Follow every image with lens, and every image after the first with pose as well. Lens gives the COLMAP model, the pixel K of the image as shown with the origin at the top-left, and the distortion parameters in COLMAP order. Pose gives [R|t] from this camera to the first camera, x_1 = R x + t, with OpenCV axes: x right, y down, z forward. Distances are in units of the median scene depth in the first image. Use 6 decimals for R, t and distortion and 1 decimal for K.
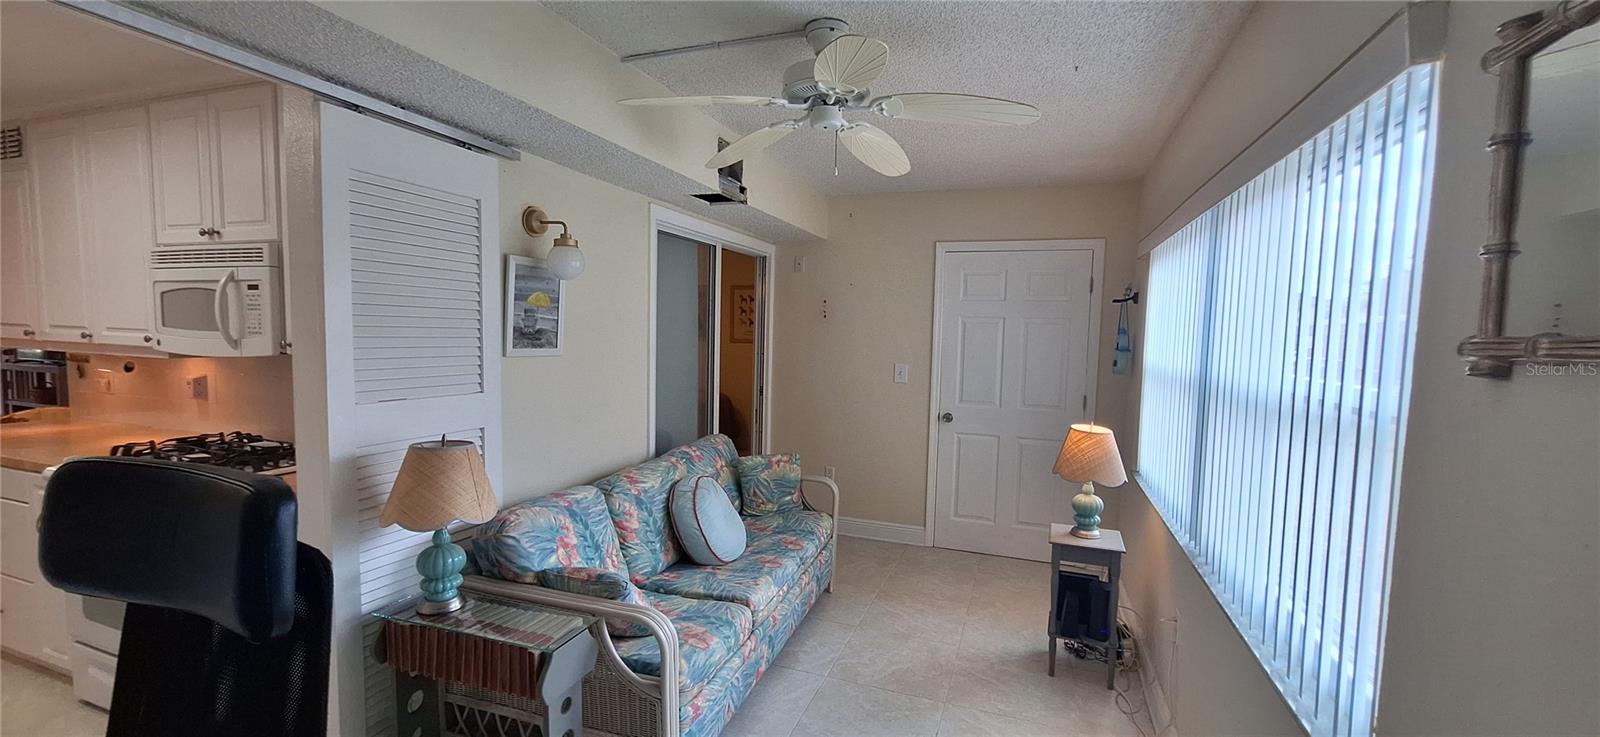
lens RADIAL K [[639.2, 0, 801.7], [0, 639.2, 376.0], [0, 0, 1]] dist [-0.001769, 0.000695]
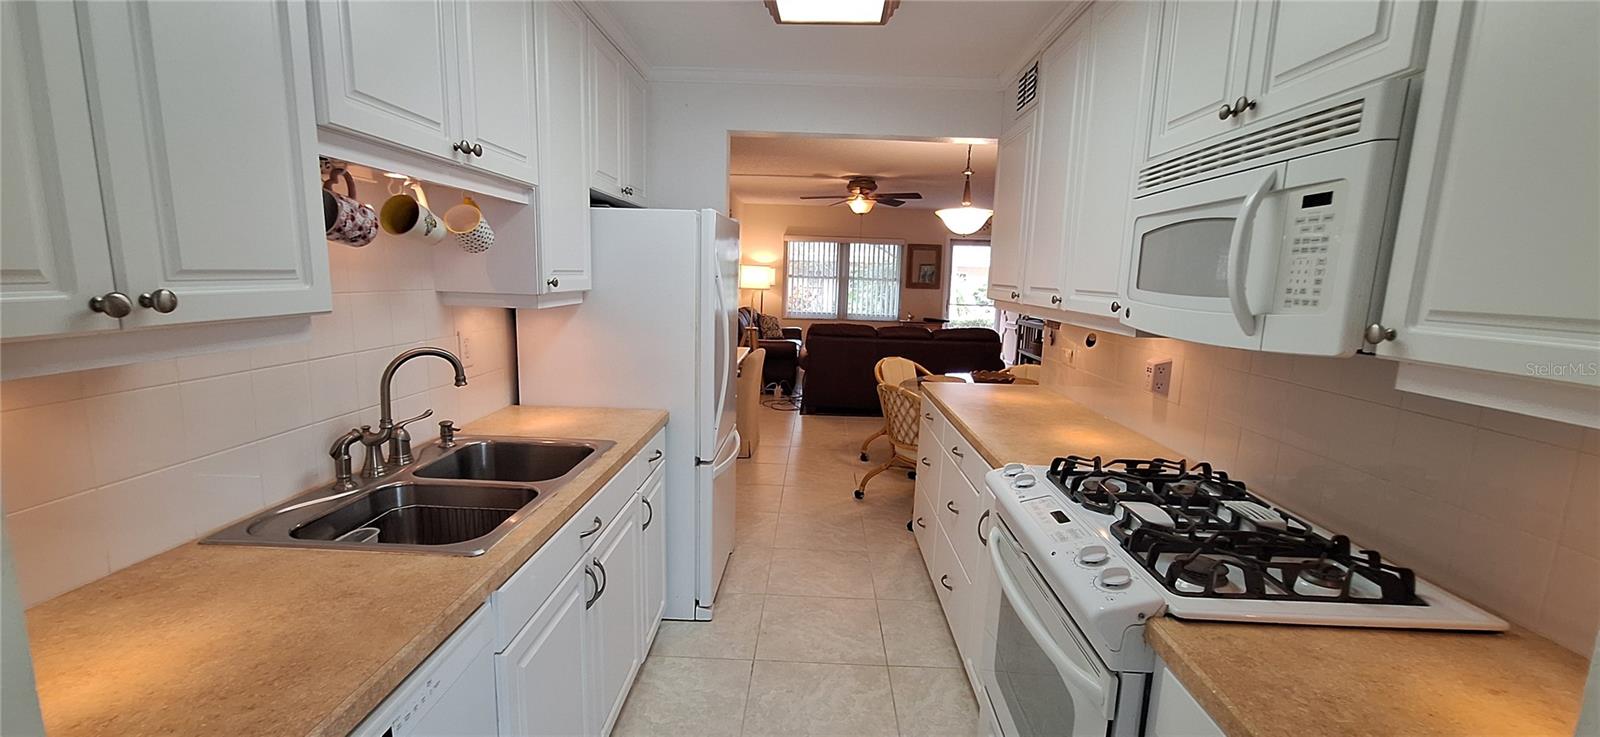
lens RADIAL K [[639.2, 0, 801.7], [0, 639.2, 376.0], [0, 0, 1]] dist [-0.001769, 0.000695]
pose [[0.321213, 0.134970, -0.937339, -0.519256], [-0.092752, 0.989517, 0.110698, -0.031825], [0.942454, 0.051382, 0.330365, 0.498563]]
